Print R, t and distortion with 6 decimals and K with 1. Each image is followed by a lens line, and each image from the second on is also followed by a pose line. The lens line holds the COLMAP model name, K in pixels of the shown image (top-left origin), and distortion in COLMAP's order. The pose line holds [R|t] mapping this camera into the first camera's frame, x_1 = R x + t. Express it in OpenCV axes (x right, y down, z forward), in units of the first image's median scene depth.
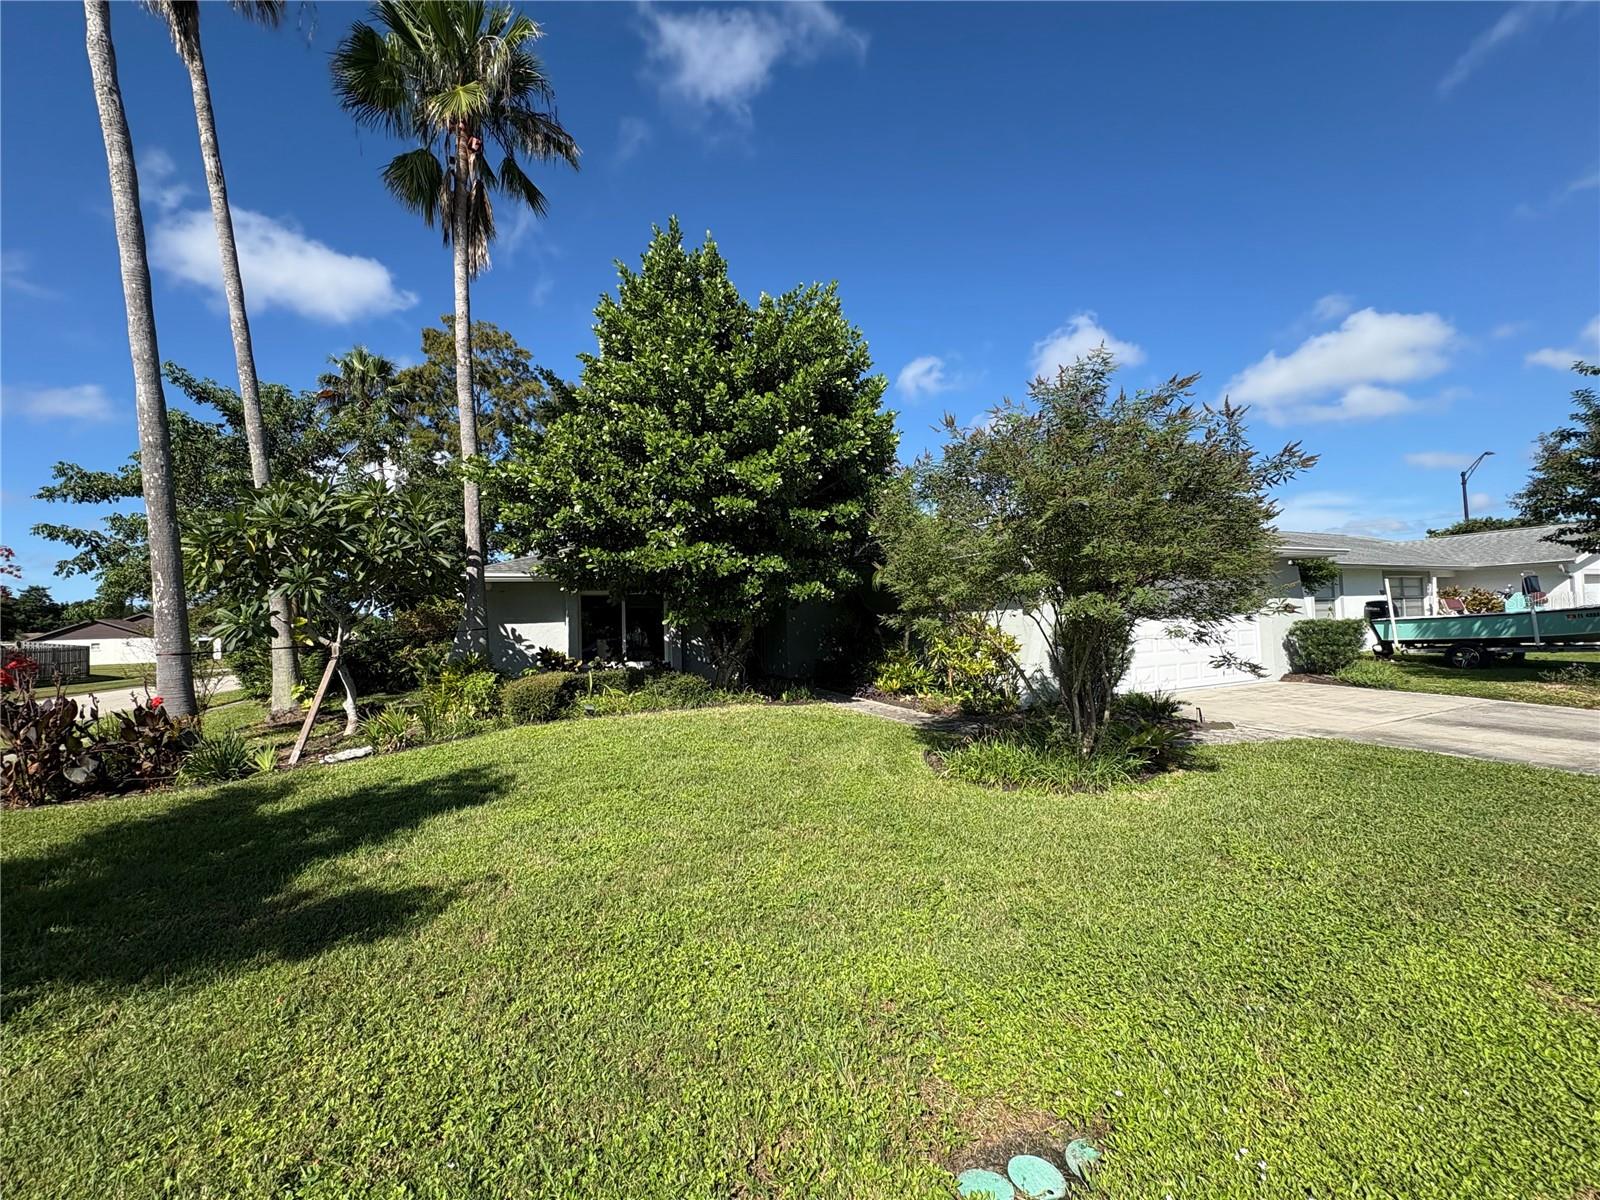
lens RADIAL K [[638.8, 0, 799.8], [0, 638.8, 596.8], [0, 0, 1]] dist [-0.000318, 0.000699]
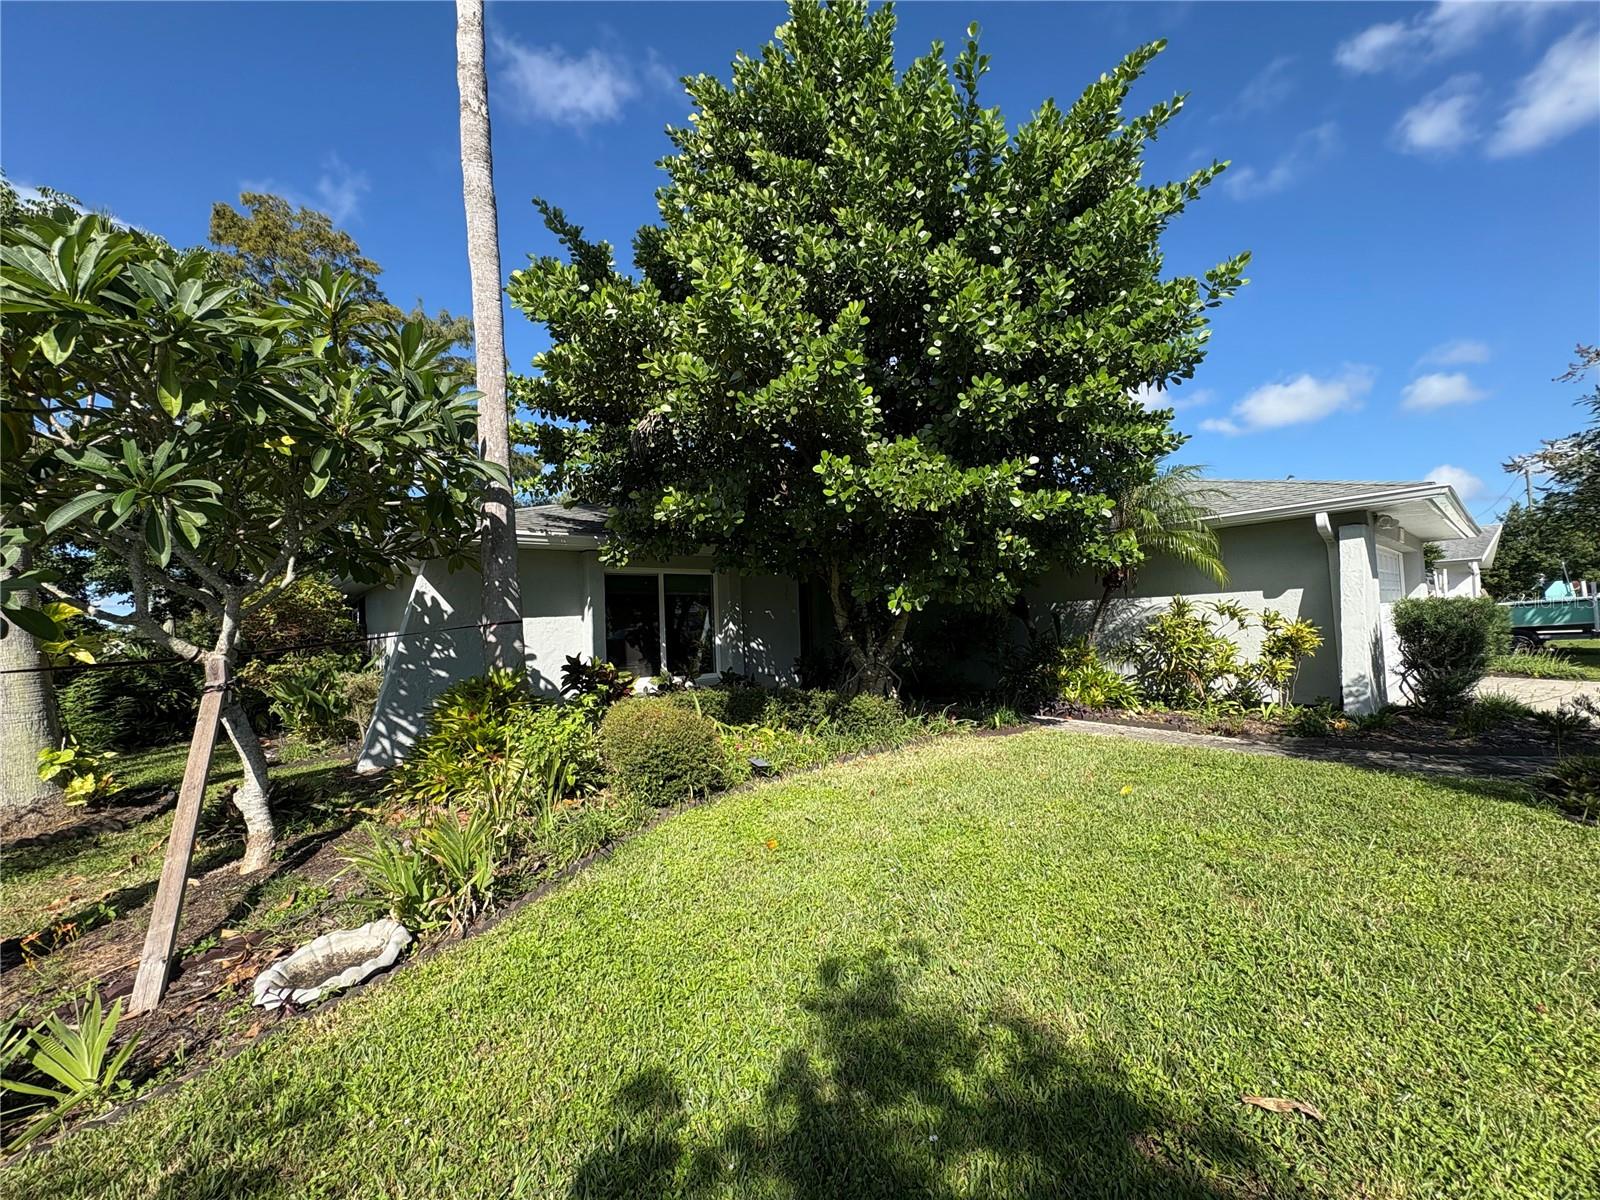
lens RADIAL K [[638.8, 0, 799.2], [0, 638.8, 599.2], [0, 0, 1]] dist [-0.000318, 0.000699]
pose [[0.964845, -0.000085, 0.262821, -0.460993], [0.002455, 0.999959, -0.008689, 0.041359], [-0.262809, 0.009029, 0.964806, 0.487920]]
